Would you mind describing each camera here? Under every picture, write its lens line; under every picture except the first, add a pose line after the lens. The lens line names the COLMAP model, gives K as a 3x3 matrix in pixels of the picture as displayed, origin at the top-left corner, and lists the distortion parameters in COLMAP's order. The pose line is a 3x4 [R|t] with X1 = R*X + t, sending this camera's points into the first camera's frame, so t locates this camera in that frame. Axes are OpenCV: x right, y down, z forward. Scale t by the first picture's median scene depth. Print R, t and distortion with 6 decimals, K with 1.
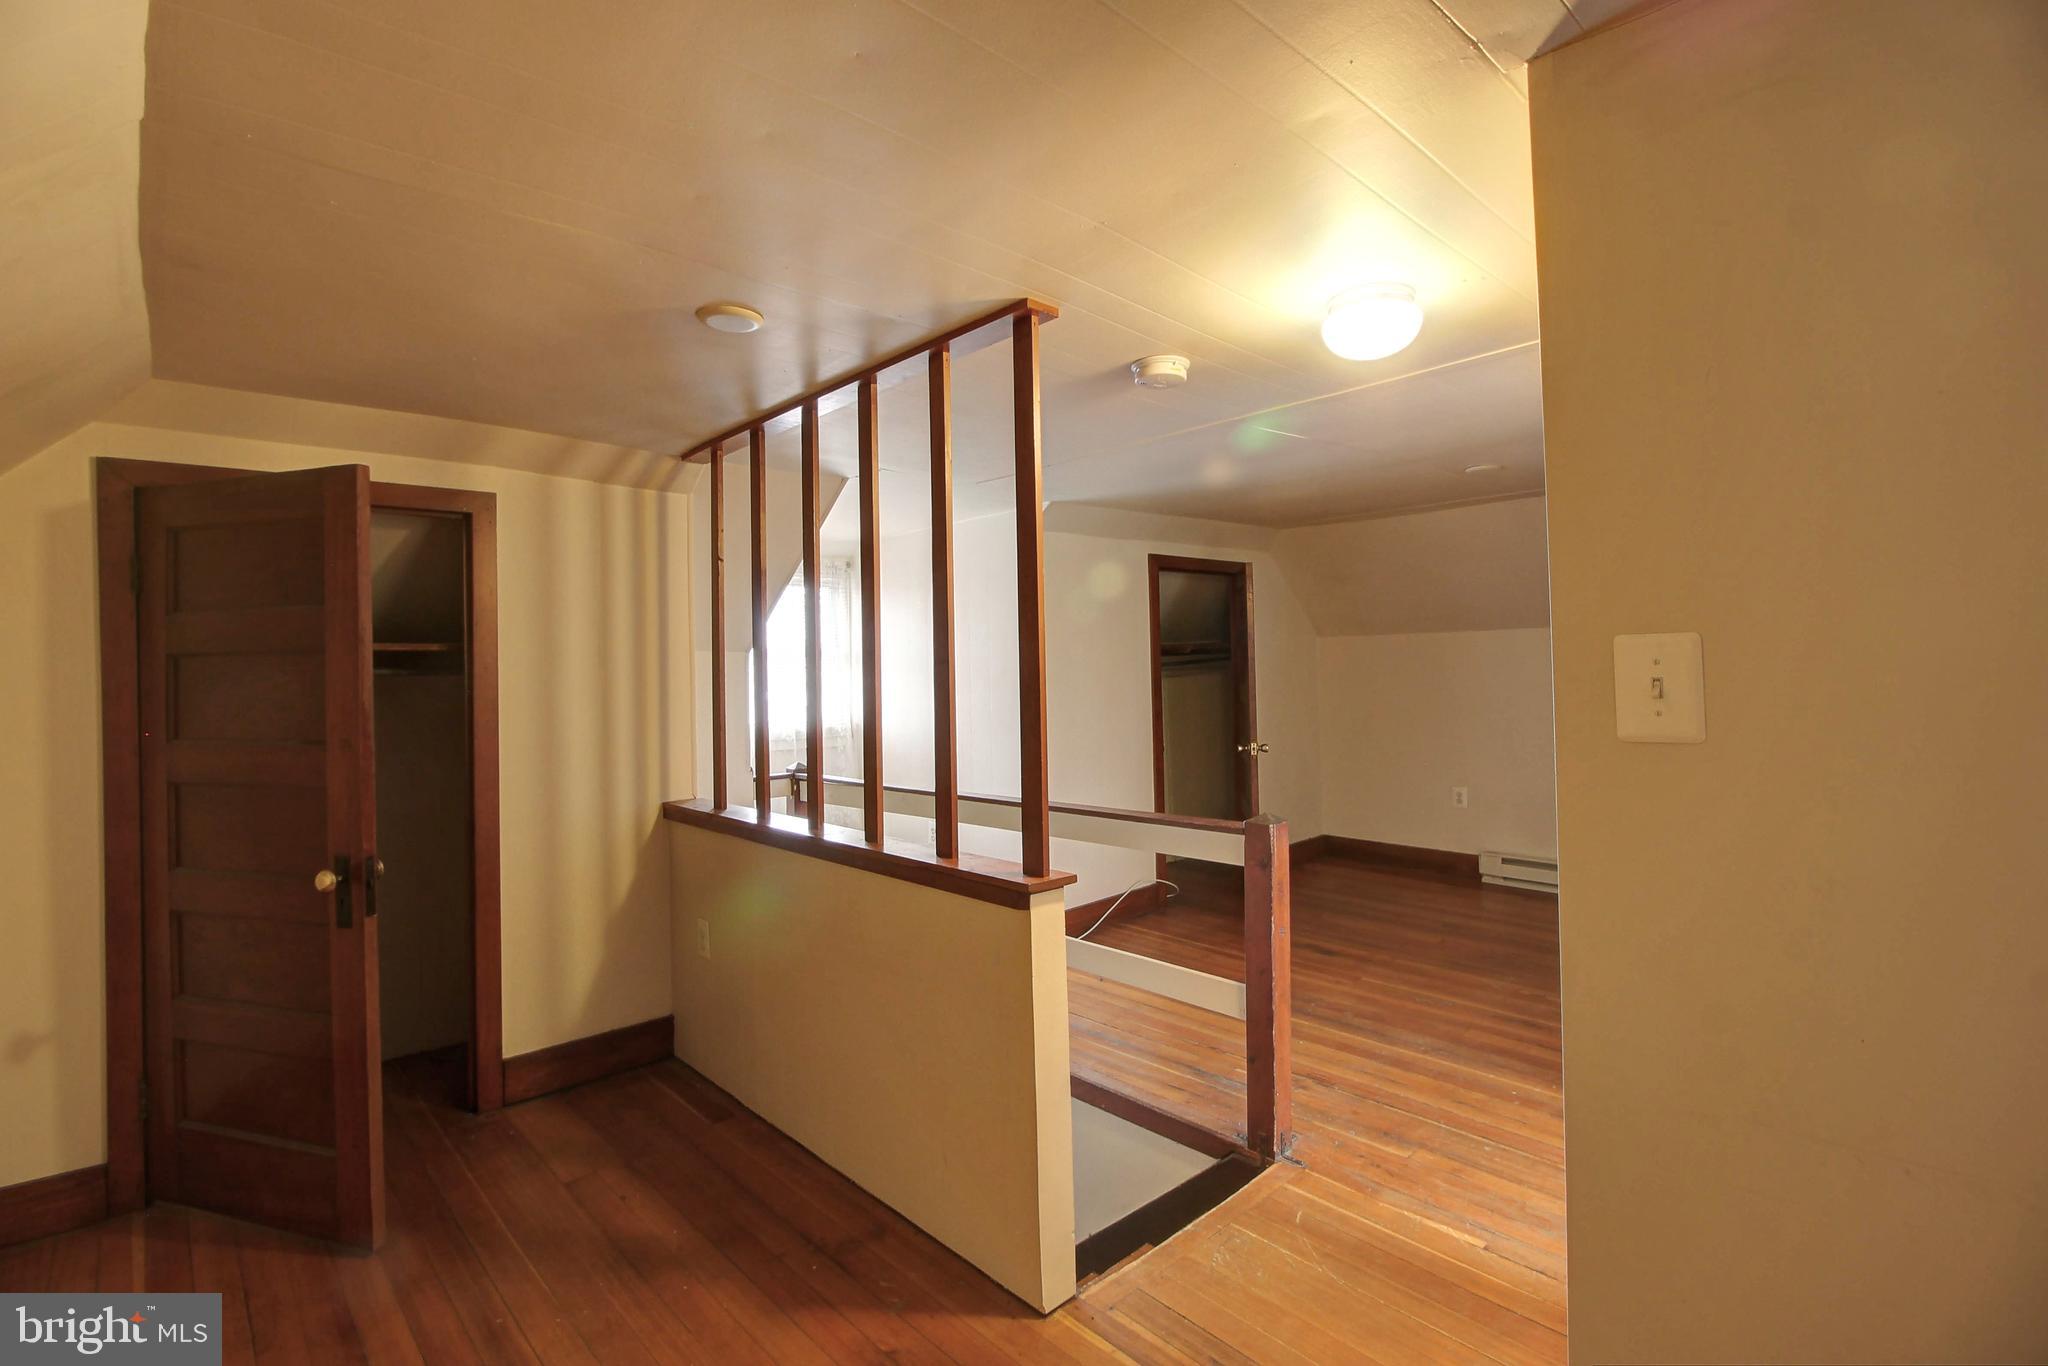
lens RADIAL K [[938.4, 0, 1031.0], [0, 938.4, 668.2], [0, 0, 1]] dist [-0.014248, -0.005647]
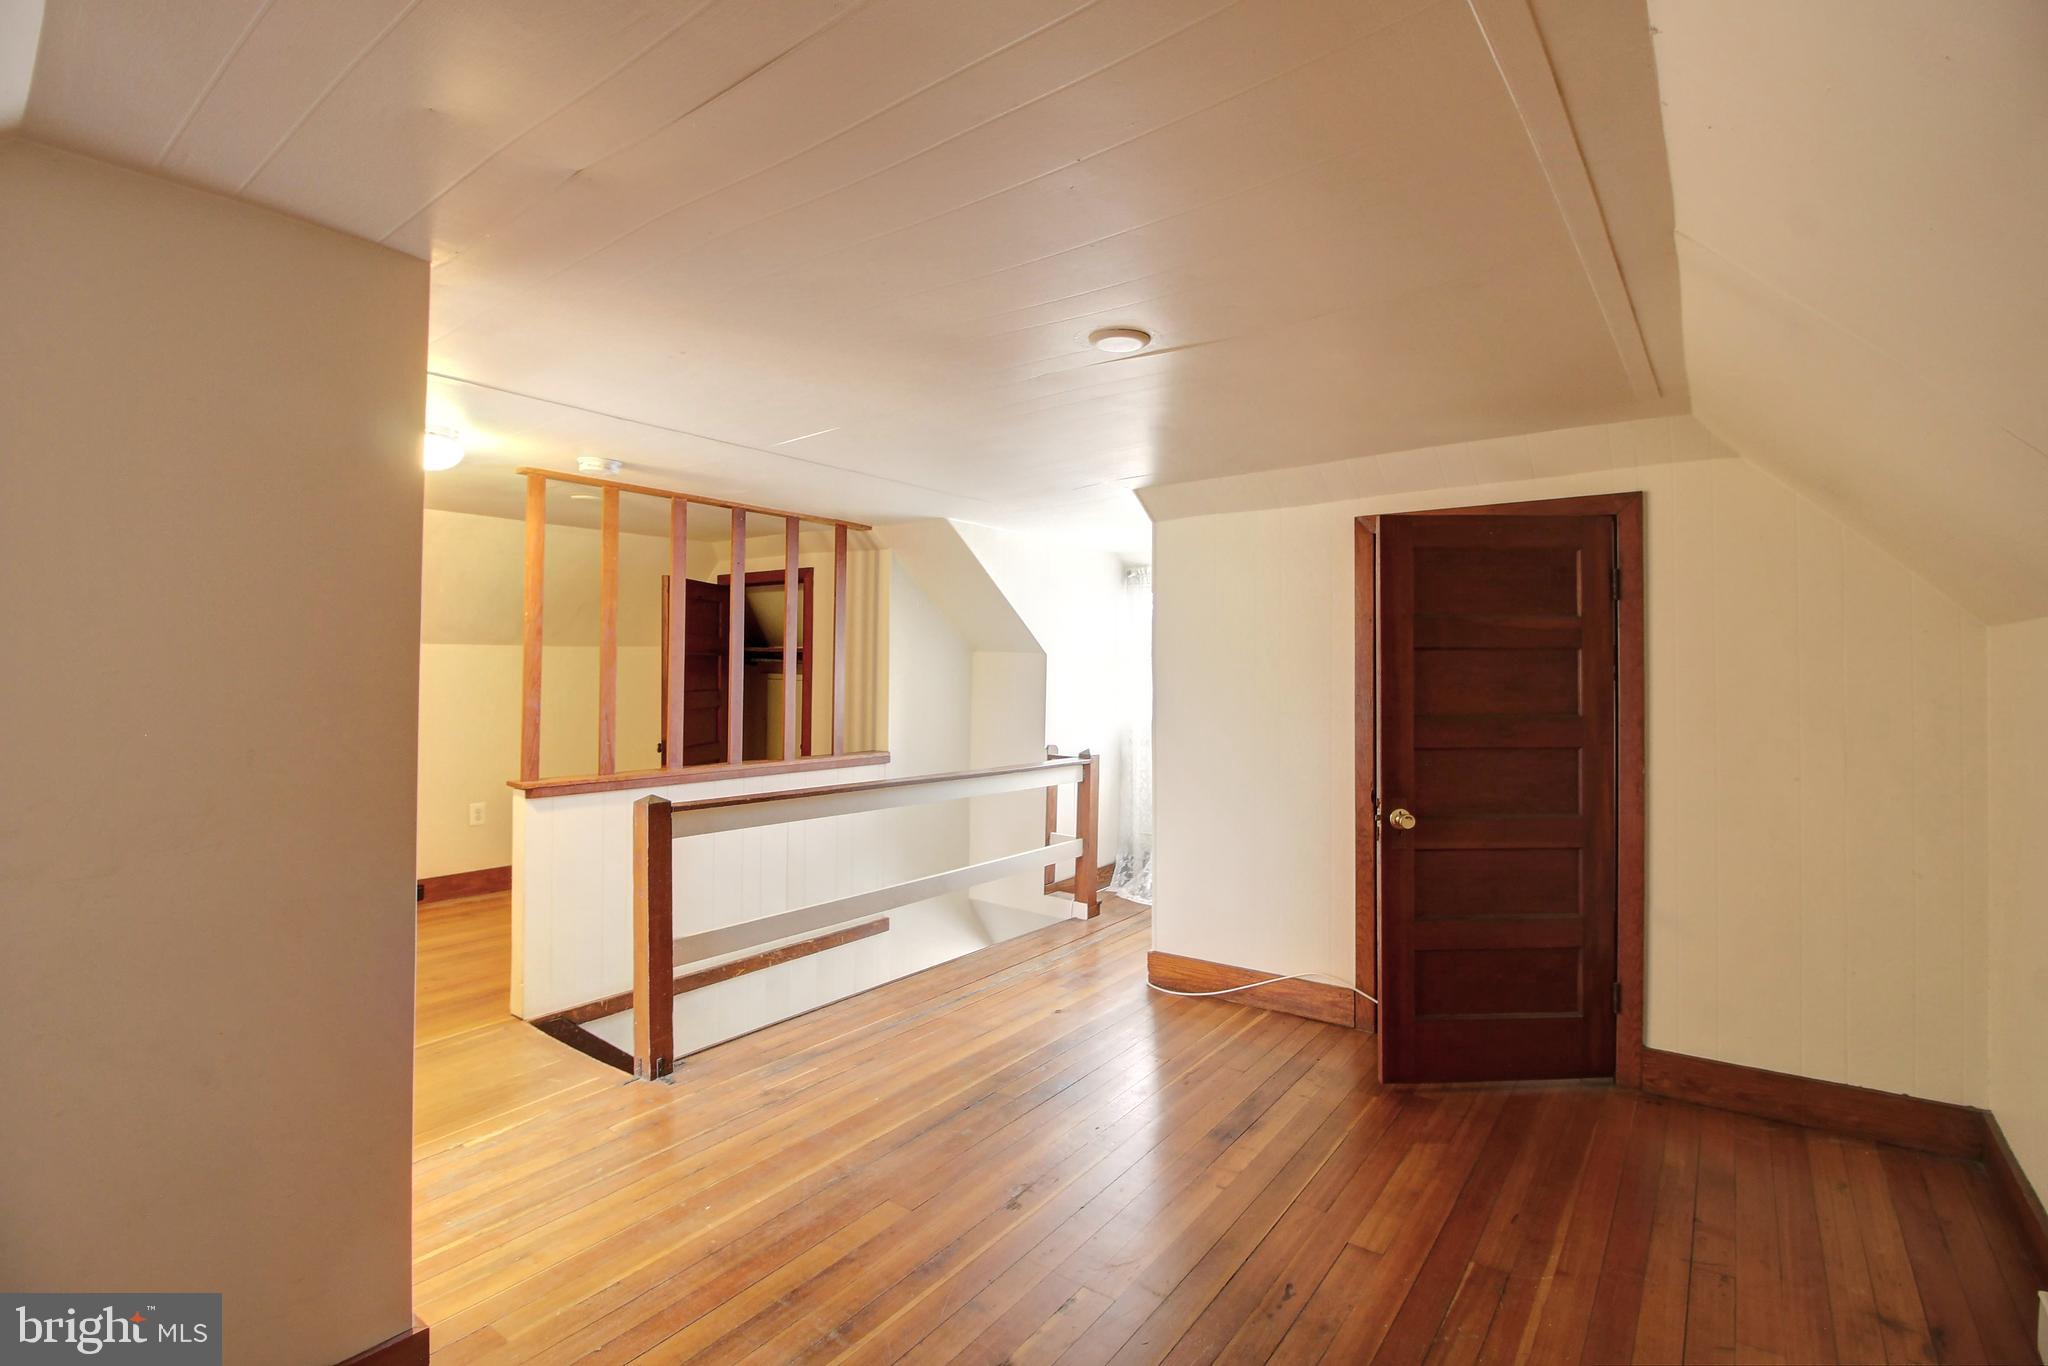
lens RADIAL K [[938.4, 0, 1031.8], [0, 938.4, 675.4], [0, 0, 1]] dist [-0.014248, -0.005647]
pose [[0.180611, 0.020717, -0.983336, 1.259987], [-0.024620, 0.999560, 0.016537, -0.016616], [0.983246, 0.021223, 0.181042, 1.050965]]
